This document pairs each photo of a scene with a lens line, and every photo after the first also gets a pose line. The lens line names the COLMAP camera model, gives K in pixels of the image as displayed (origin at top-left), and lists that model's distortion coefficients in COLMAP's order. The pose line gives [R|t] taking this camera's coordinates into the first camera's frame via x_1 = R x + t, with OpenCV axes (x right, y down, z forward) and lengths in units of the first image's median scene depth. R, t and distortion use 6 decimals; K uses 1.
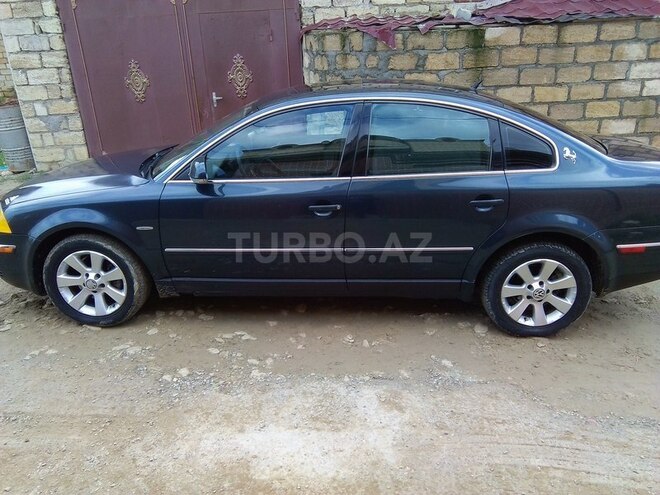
lens RADIAL K [[533.4, 0, 327.9], [0, 533.4, 249.4], [0, 0, 1]] dist [0.004750, 0.006488]
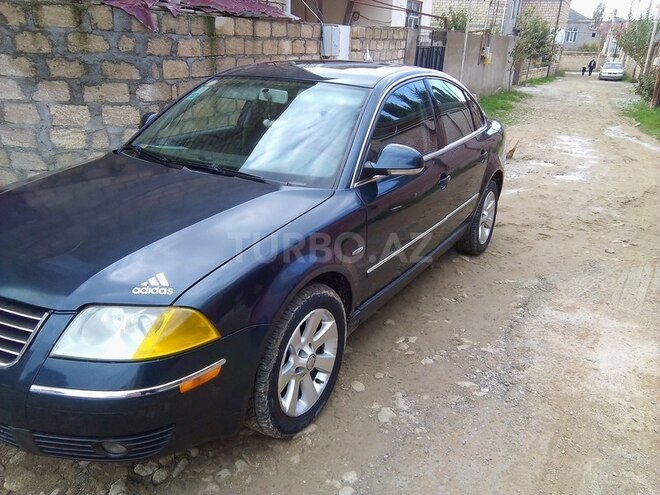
lens RADIAL K [[533.4, 0, 326.4], [0, 533.4, 247.9], [0, 0, 1]] dist [0.004750, 0.006488]
pose [[0.471871, -0.270636, 0.839103, -0.551763], [0.275418, 0.949342, 0.151310, -0.094323], [-0.837545, 0.159705, 0.522505, 0.364690]]
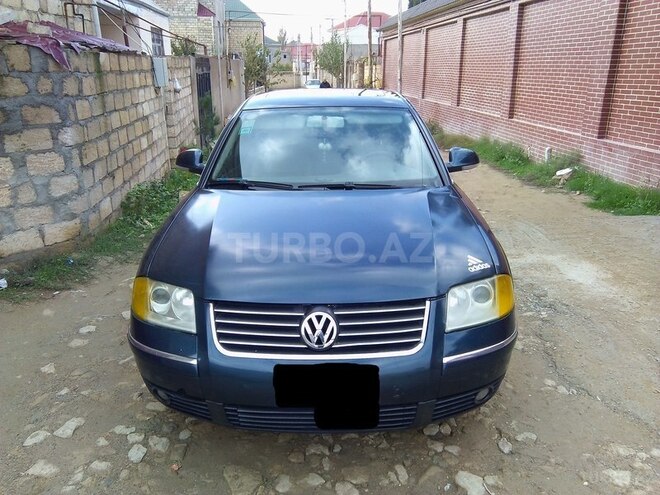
lens RADIAL K [[533.4, 0, 327.0], [0, 533.4, 243.7], [0, 0, 1]] dist [0.004750, 0.006488]
pose [[-0.031212, -0.276839, 0.960409, -0.714365], [0.372533, 0.888420, 0.268195, -0.210444], [-0.927494, 0.366155, 0.075402, 0.663011]]
